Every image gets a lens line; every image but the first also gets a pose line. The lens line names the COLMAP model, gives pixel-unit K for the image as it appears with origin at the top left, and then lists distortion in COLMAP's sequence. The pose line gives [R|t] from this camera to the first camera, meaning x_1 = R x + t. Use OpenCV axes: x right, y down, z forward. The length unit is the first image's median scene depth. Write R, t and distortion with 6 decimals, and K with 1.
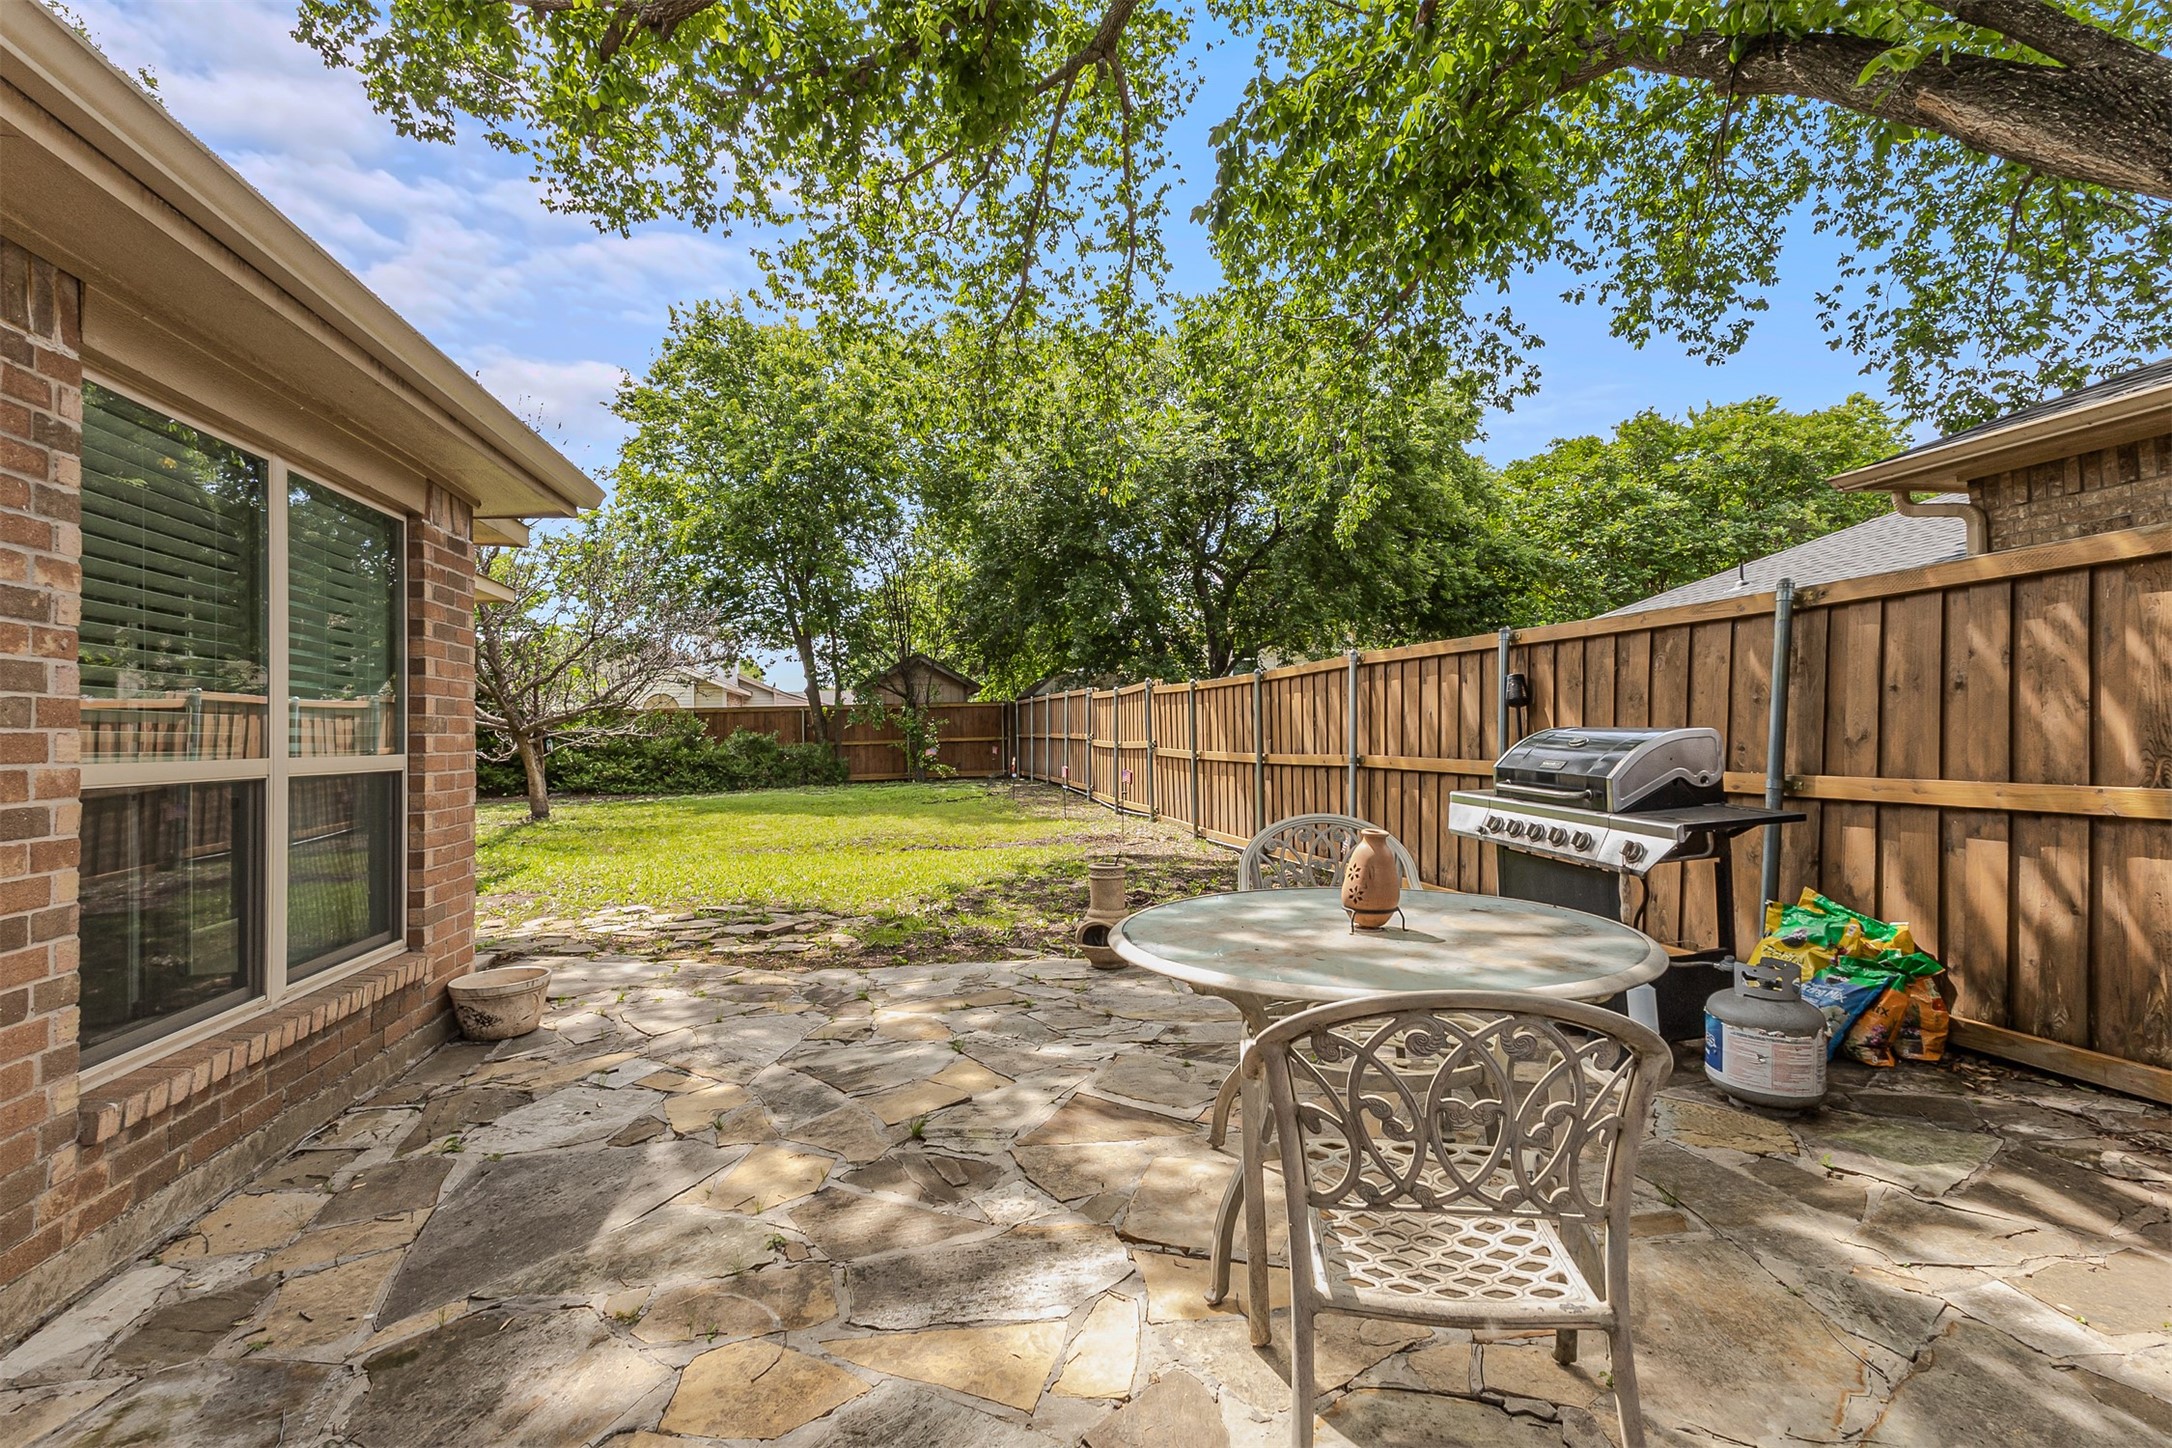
lens RADIAL K [[1003.5, 0, 1086.0], [0, 1003.5, 724.0], [0, 0, 1]] dist [0.021184, -0.000022]
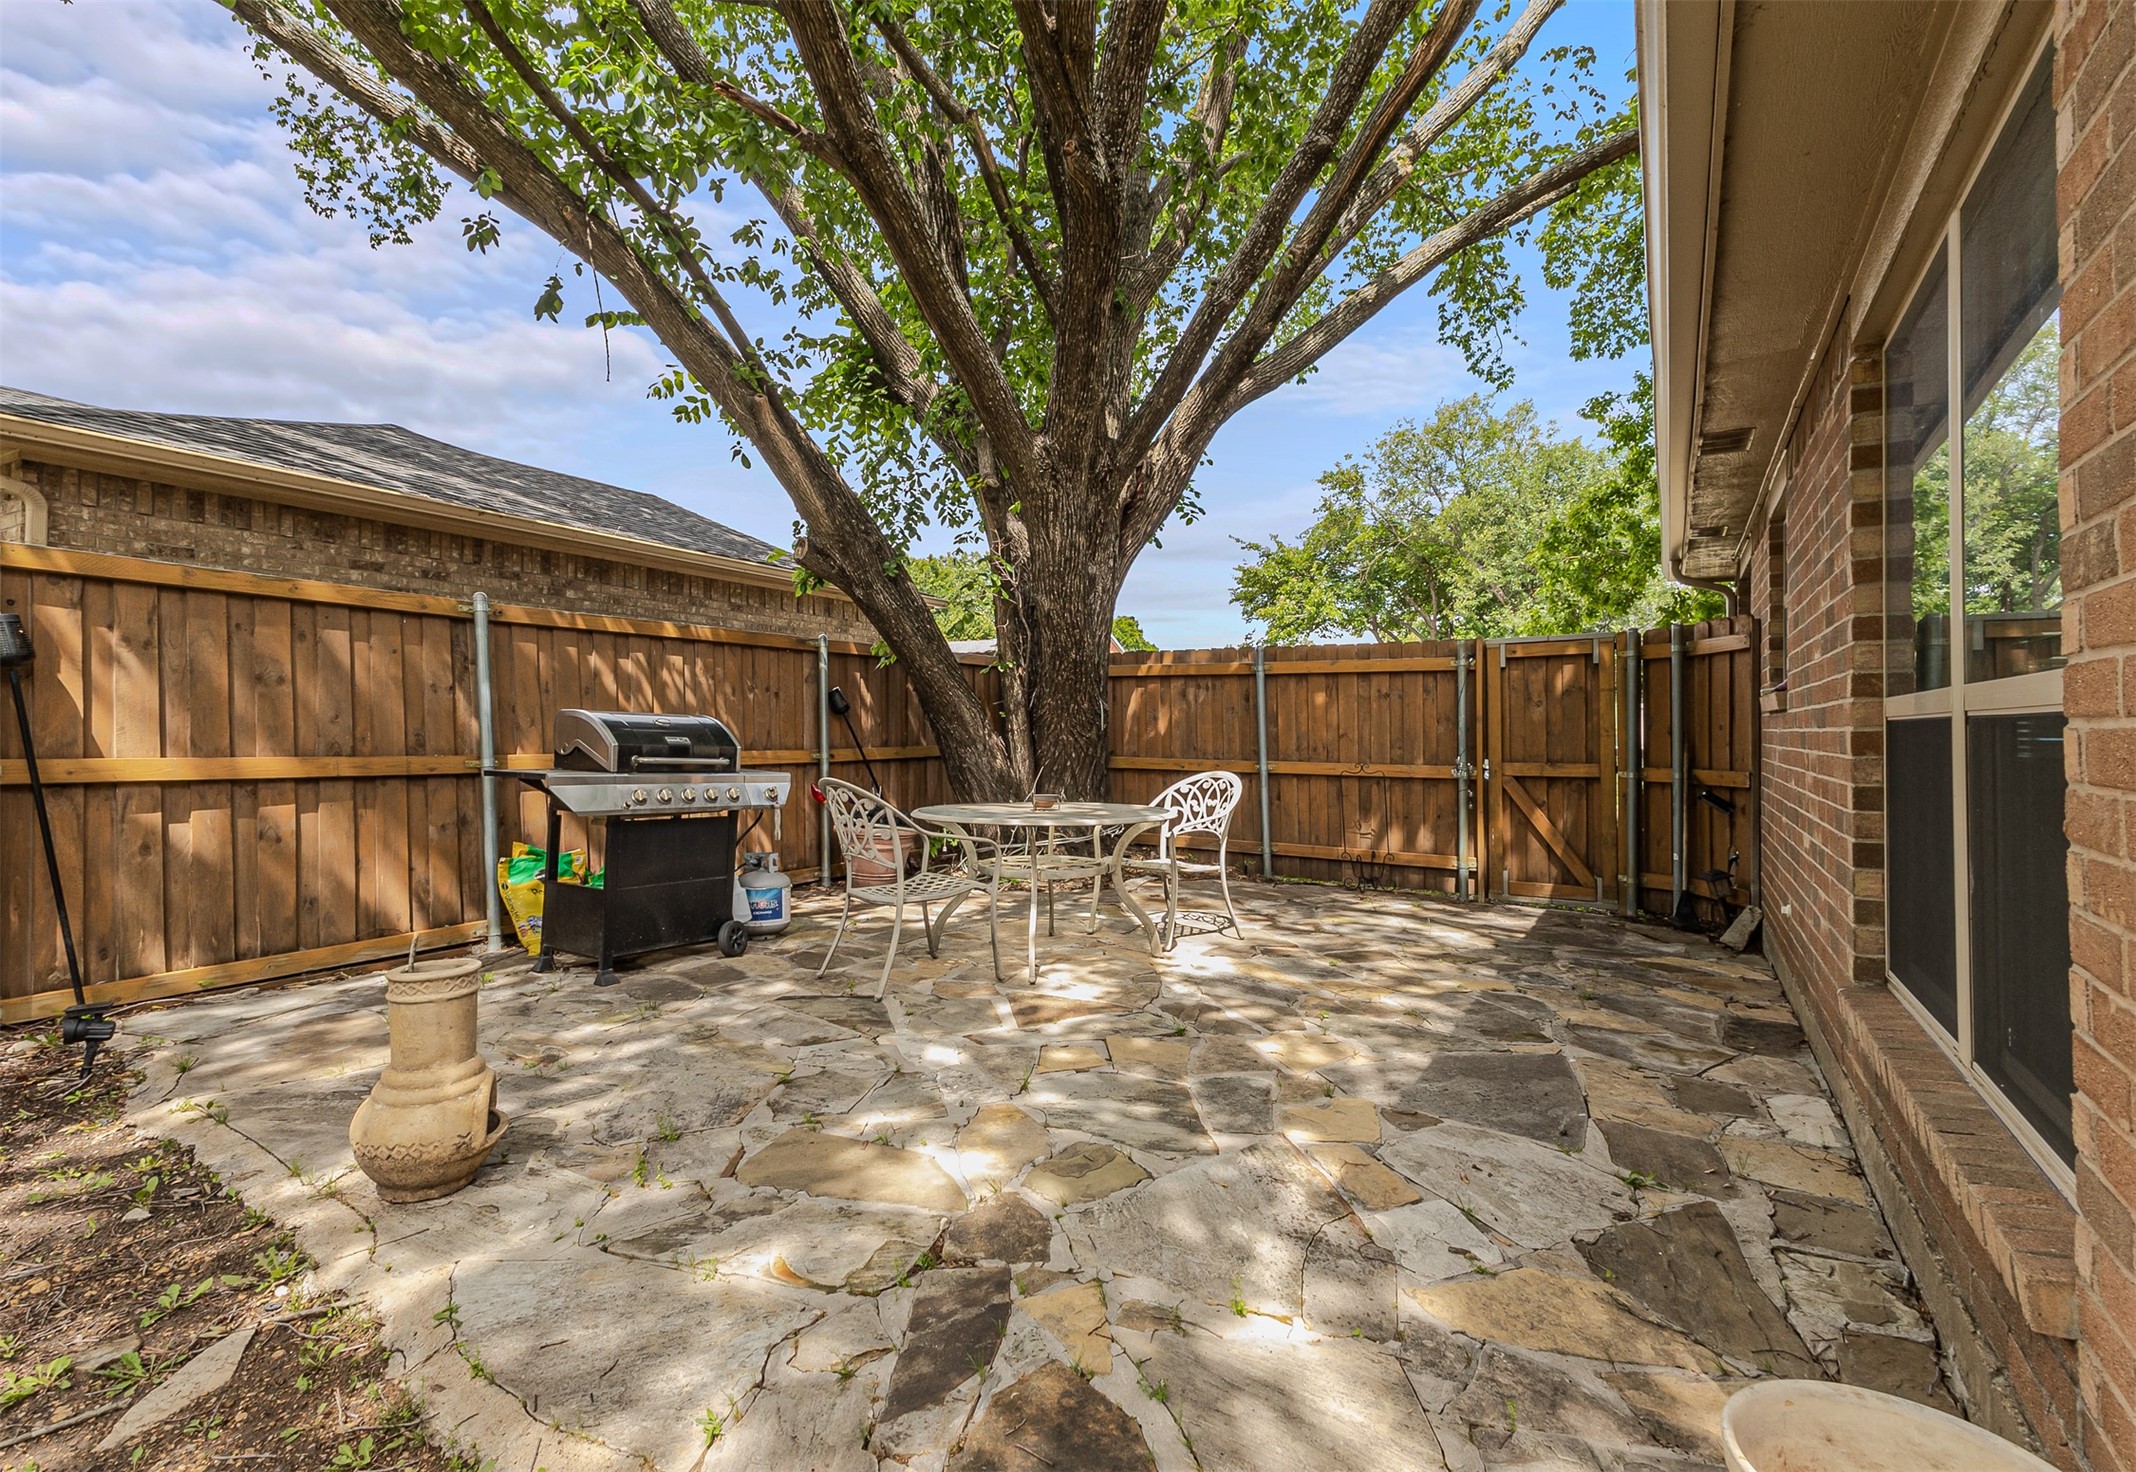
lens RADIAL K [[1004.9, 0, 1068.0], [0, 1004.9, 736.0], [0, 0, 1]] dist [-0.000024, -0.000016]
pose [[-0.743882, 0.018621, 0.668052, -0.904874], [0.012916, 0.999826, -0.013486, 0.080814], [-0.668186, -0.001403, -0.743993, 2.056827]]
